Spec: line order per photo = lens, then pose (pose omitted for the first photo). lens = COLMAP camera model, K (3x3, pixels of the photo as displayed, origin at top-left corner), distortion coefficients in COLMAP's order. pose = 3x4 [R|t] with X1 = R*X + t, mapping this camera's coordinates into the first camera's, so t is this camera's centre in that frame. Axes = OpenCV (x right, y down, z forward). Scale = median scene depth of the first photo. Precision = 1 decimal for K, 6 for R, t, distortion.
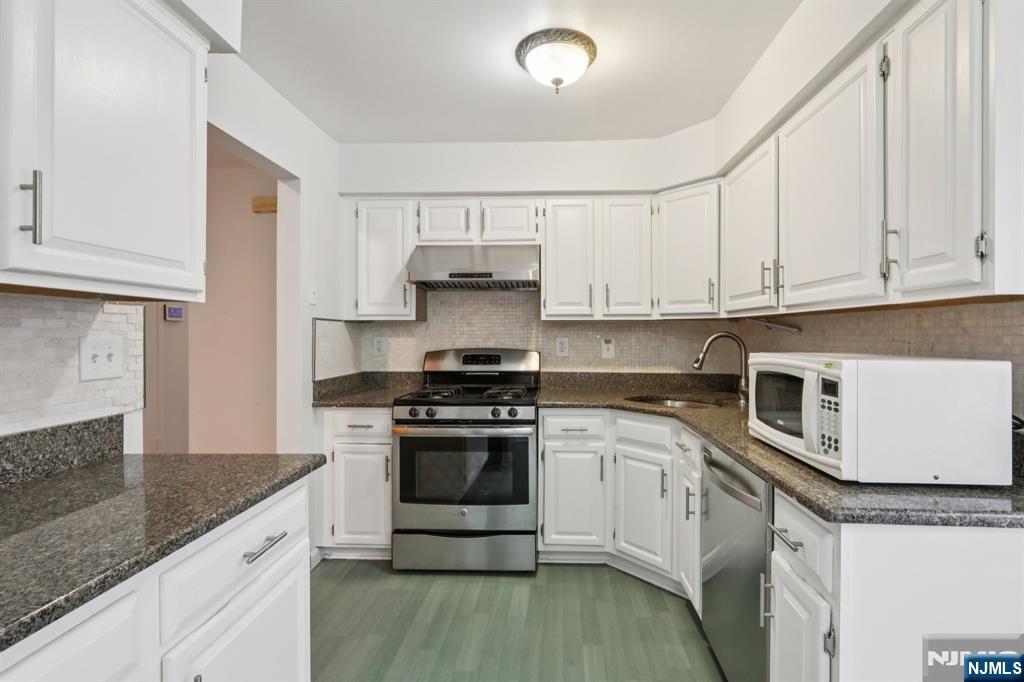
lens RADIAL K [[469.7, 0, 542.7], [0, 469.7, 337.1], [0, 0, 1]] dist [0.002200, -0.000529]
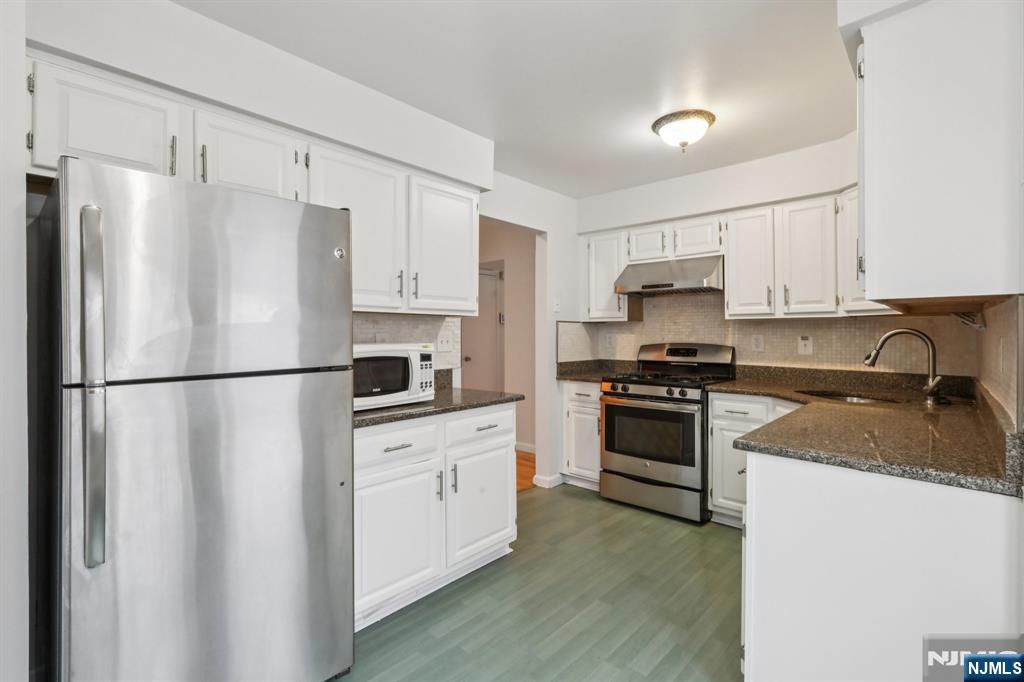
lens RADIAL K [[469.7, 0, 513.8], [0, 469.7, 334.4], [0, 0, 1]] dist [0.002200, -0.000529]
pose [[0.764198, 0.001976, -0.644978, 0.382952], [-0.003186, 0.999995, -0.000712, 0.004368], [0.644973, 0.002599, 0.764201, -0.249001]]
